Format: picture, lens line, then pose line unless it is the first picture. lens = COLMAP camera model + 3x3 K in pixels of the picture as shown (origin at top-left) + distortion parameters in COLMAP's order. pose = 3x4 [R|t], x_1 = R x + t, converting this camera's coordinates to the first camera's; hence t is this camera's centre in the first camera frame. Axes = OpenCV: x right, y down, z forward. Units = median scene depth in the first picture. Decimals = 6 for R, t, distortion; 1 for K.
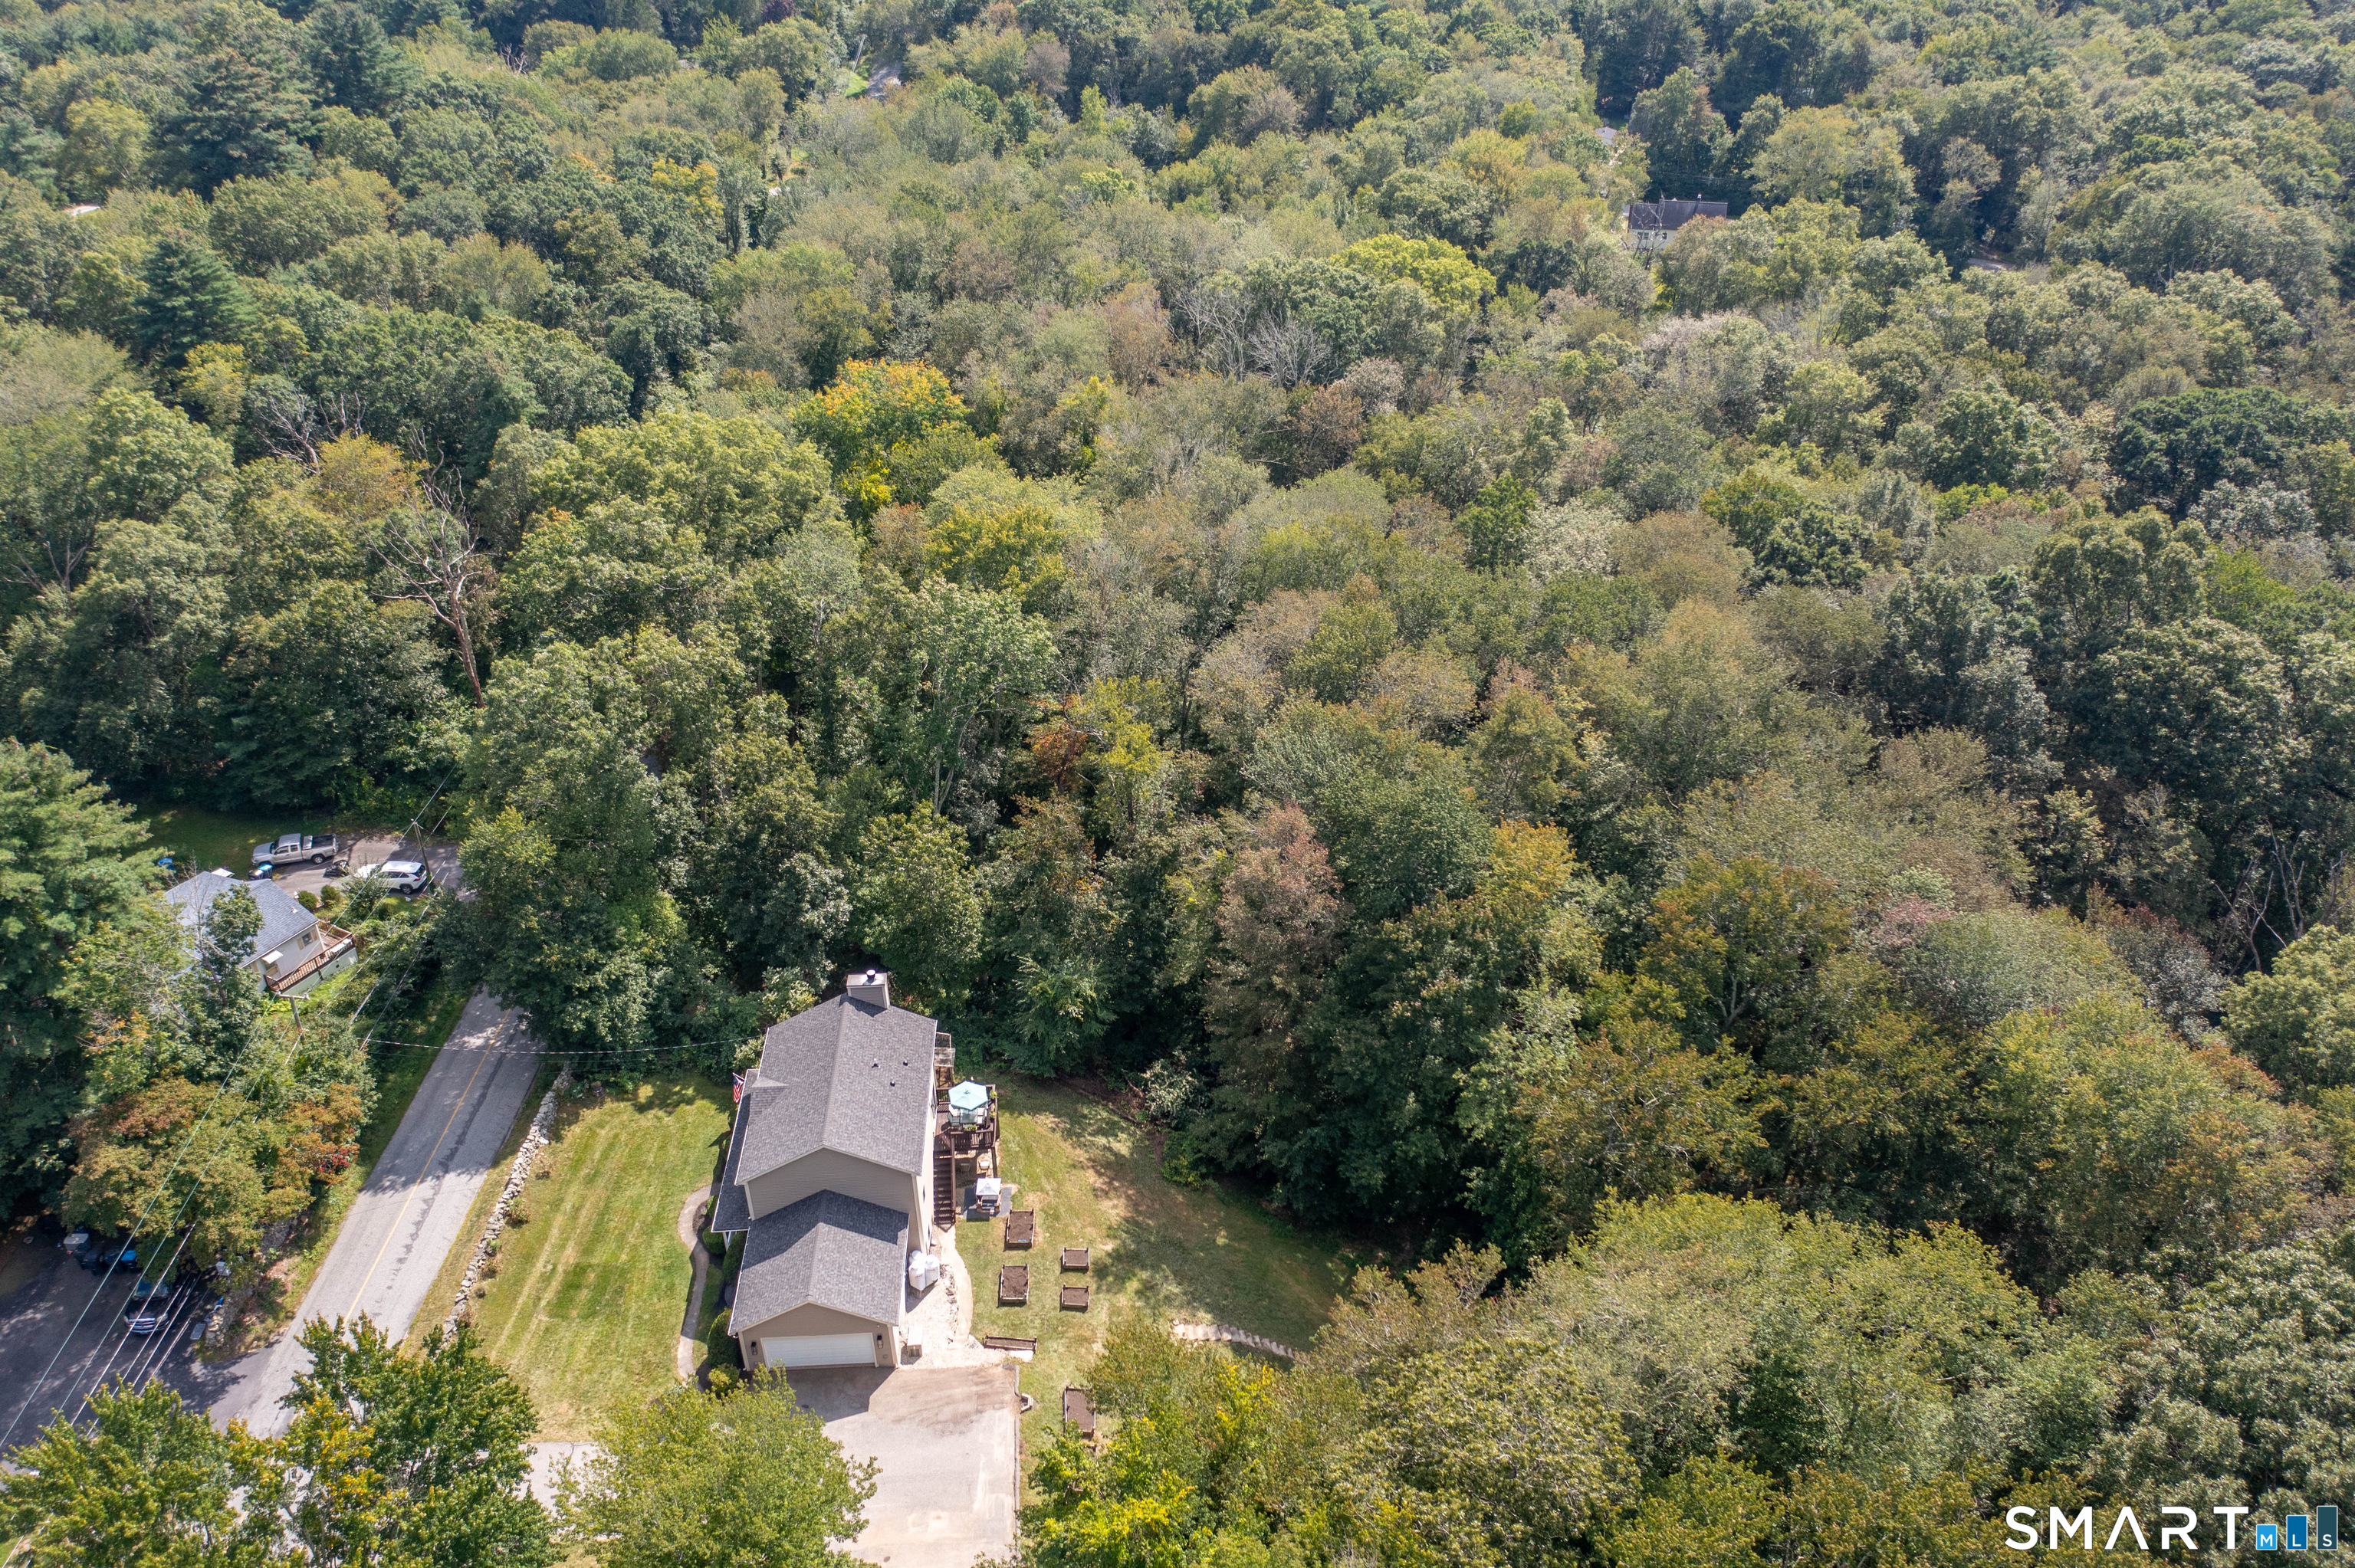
lens RADIAL K [[1847.2, 0, 1189.3], [0, 1847.2, 787.8], [0, 0, 1]] dist [-0.016592, -0.006683]
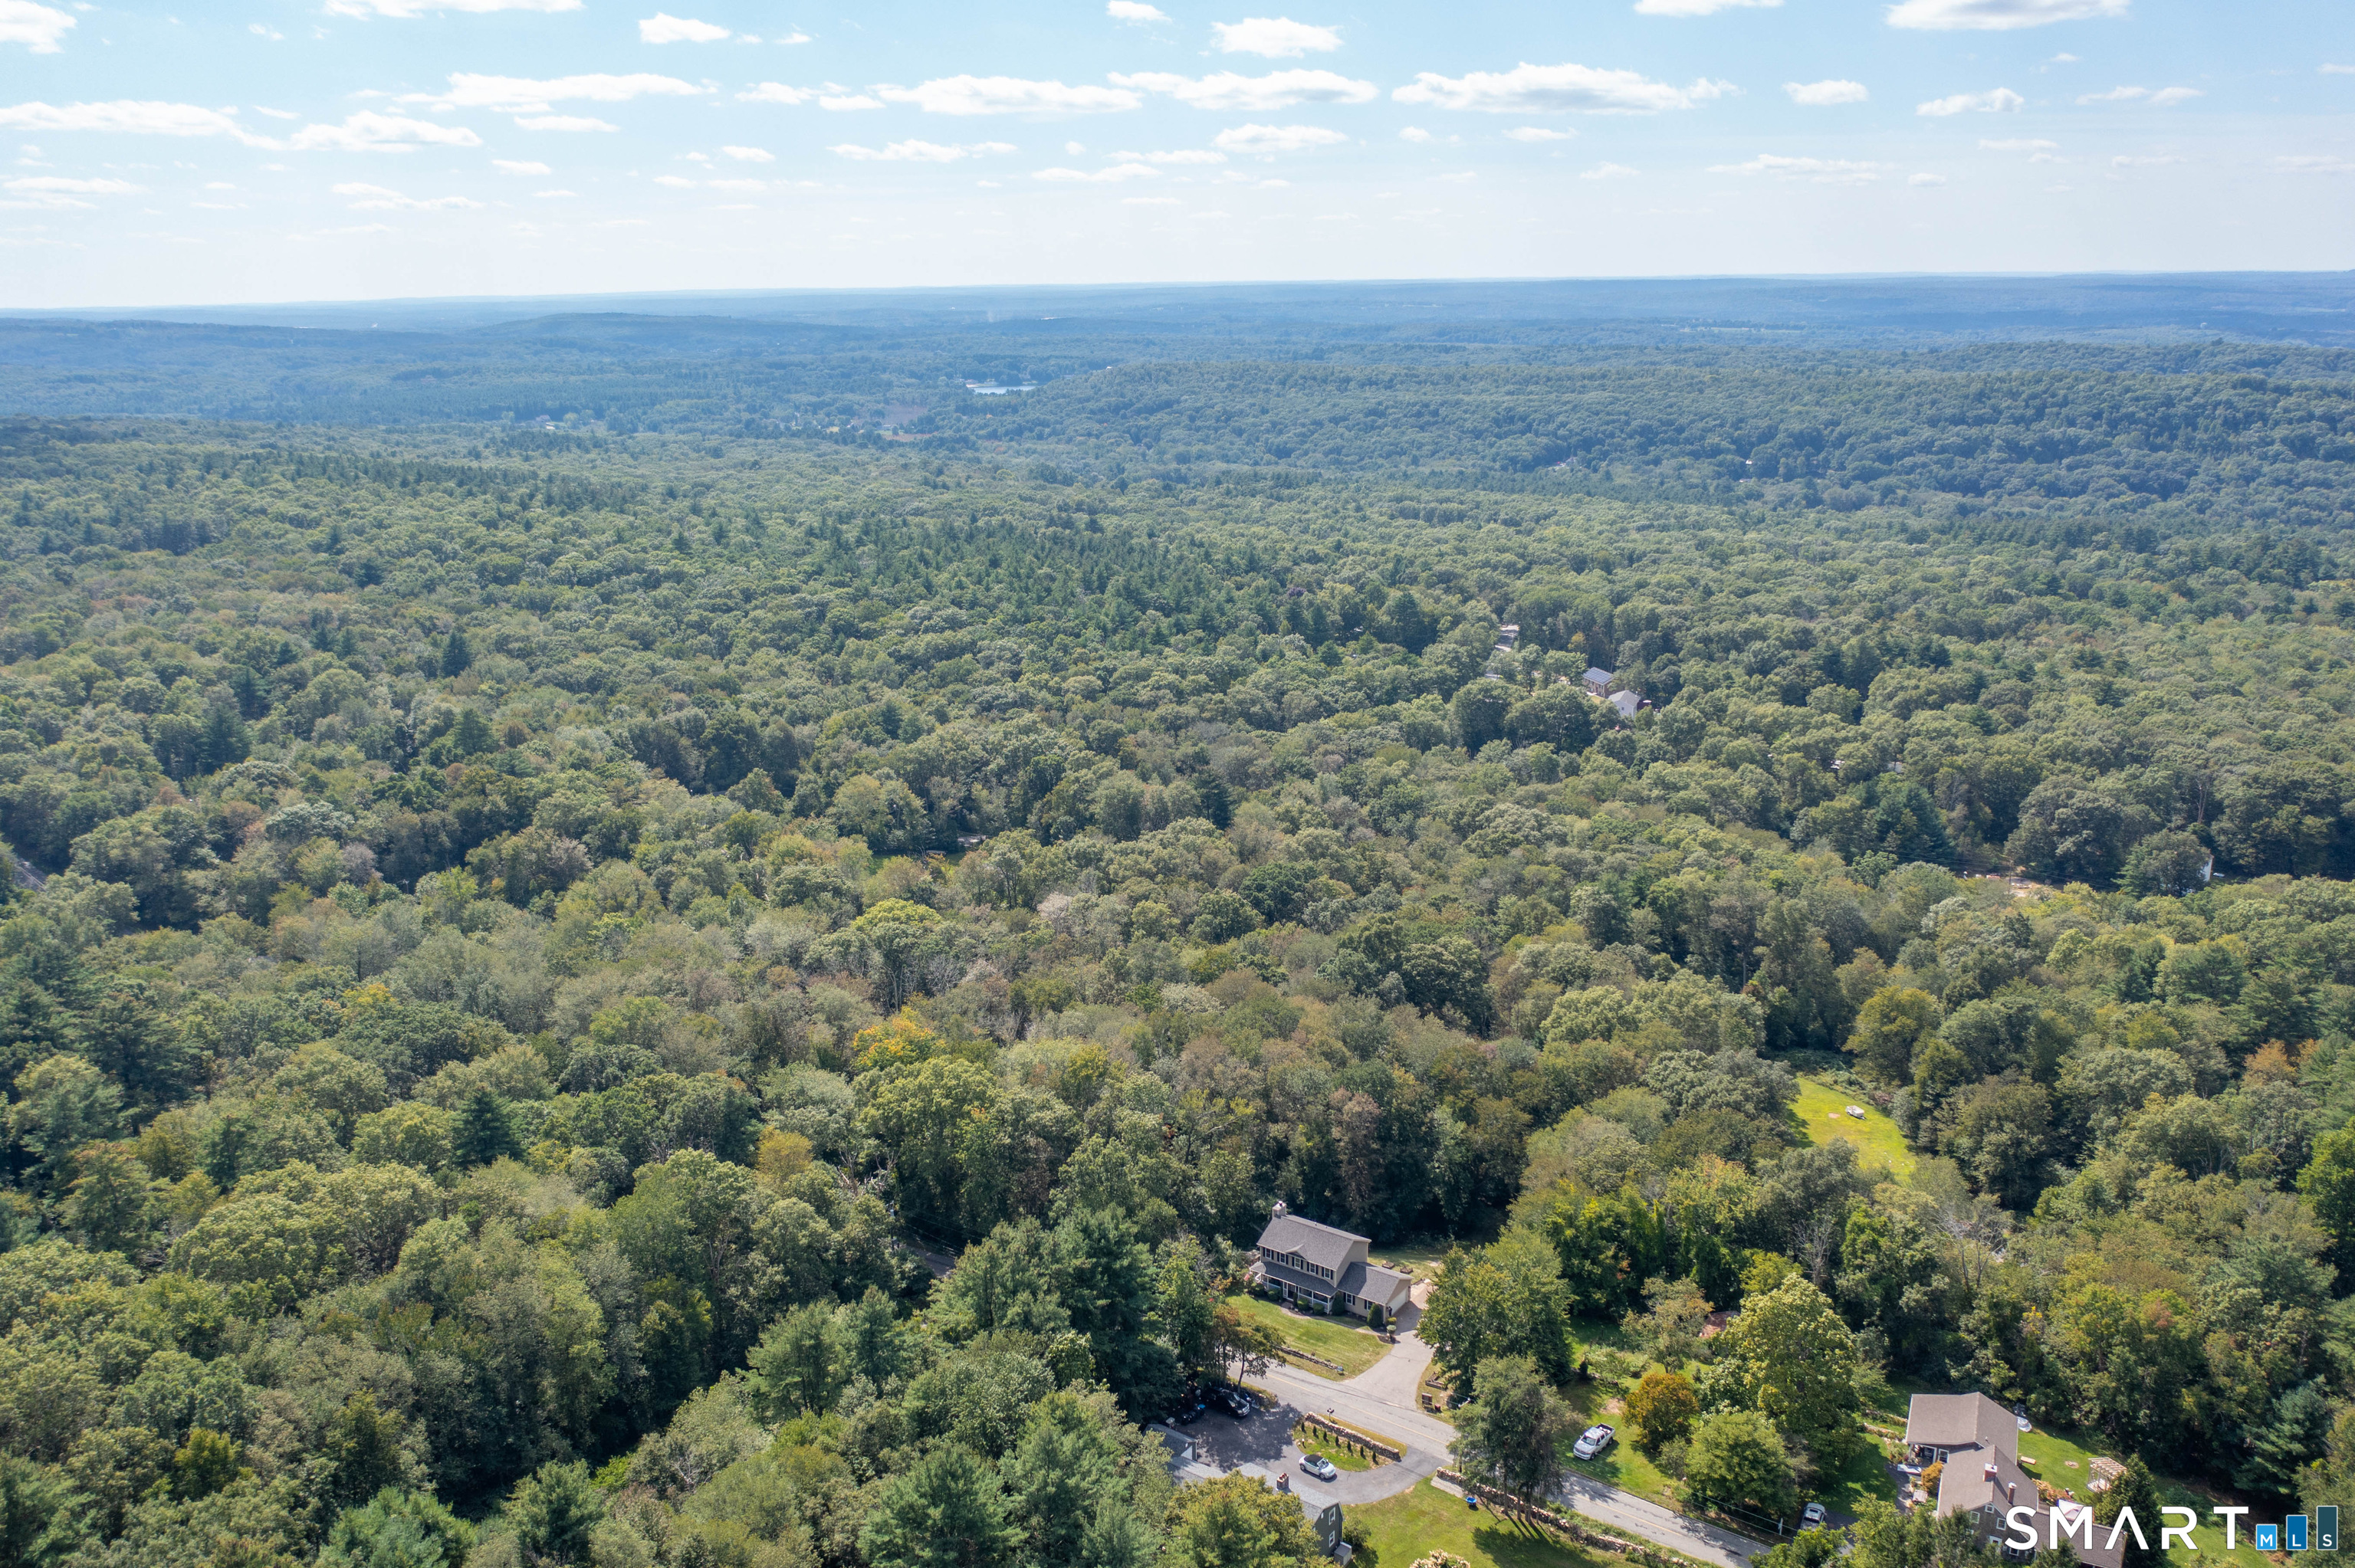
lens RADIAL K [[1873.2, 0, 1171.9], [0, 1873.2, 772.6], [0, 0, 1]] dist [-0.027266, -0.000097]
pose [[0.621371, -0.196819, 0.758394, -2.082993], [0.412379, 0.905176, -0.102960, -0.227084], [-0.666215, 0.376722, 0.643614, -0.753321]]
